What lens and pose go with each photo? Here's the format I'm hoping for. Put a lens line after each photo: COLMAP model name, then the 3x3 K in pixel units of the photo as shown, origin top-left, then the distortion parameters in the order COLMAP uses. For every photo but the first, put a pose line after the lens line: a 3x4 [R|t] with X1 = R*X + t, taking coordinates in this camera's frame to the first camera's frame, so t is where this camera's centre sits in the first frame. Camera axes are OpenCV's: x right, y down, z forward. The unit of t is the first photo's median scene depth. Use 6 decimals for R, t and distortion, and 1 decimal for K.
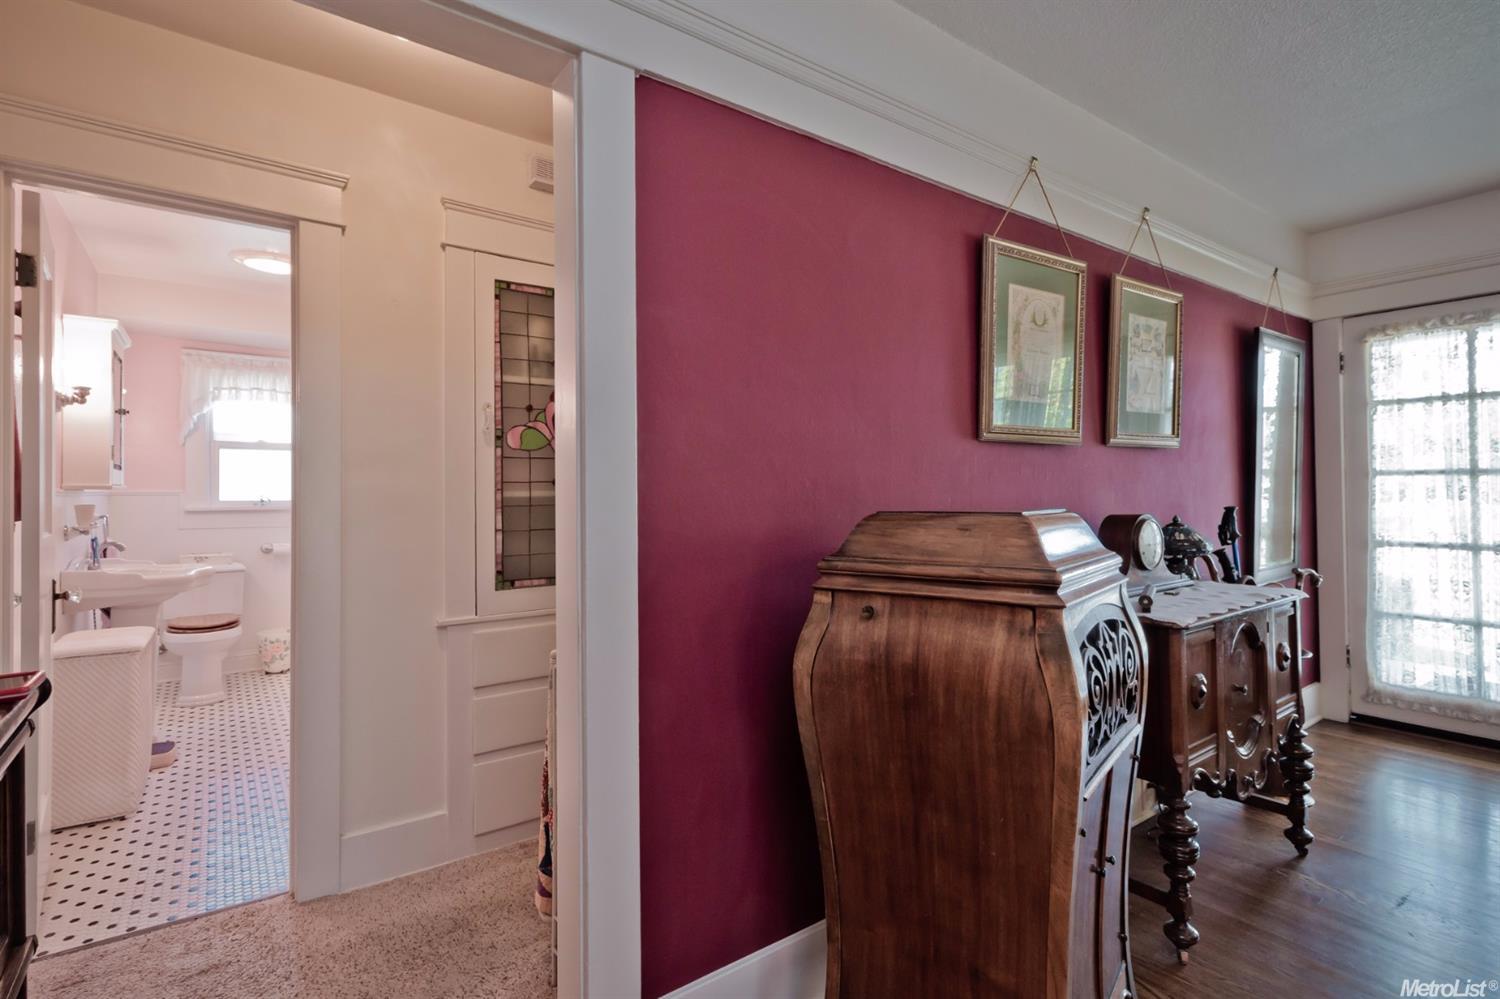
lens RADIAL K [[727.9, 0, 771.3], [0, 727.9, 484.8], [0, 0, 1]] dist [0.002486, 0.000310]
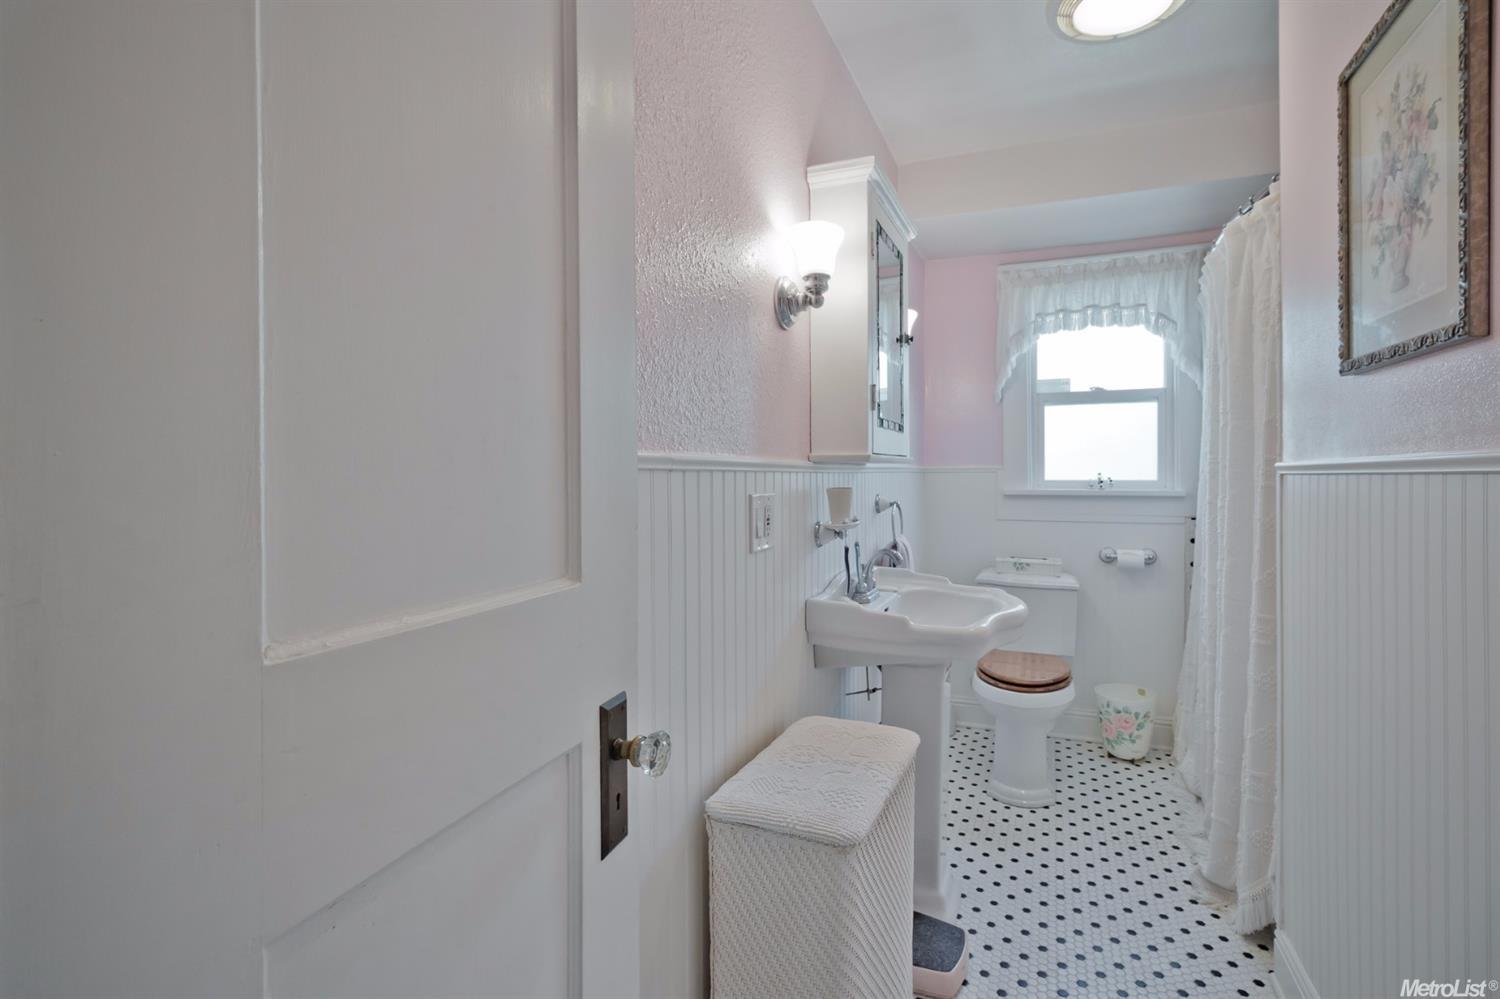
lens RADIAL K [[727.9, 0, 771.3], [0, 727.9, 484.8], [0, 0, 1]] dist [0.002486, 0.000310]
pose [[0.521192, 0.010476, -0.853375, -0.312999], [0.015597, 0.999641, 0.021797, 0.007020], [0.853297, -0.024671, 0.520841, 0.432621]]
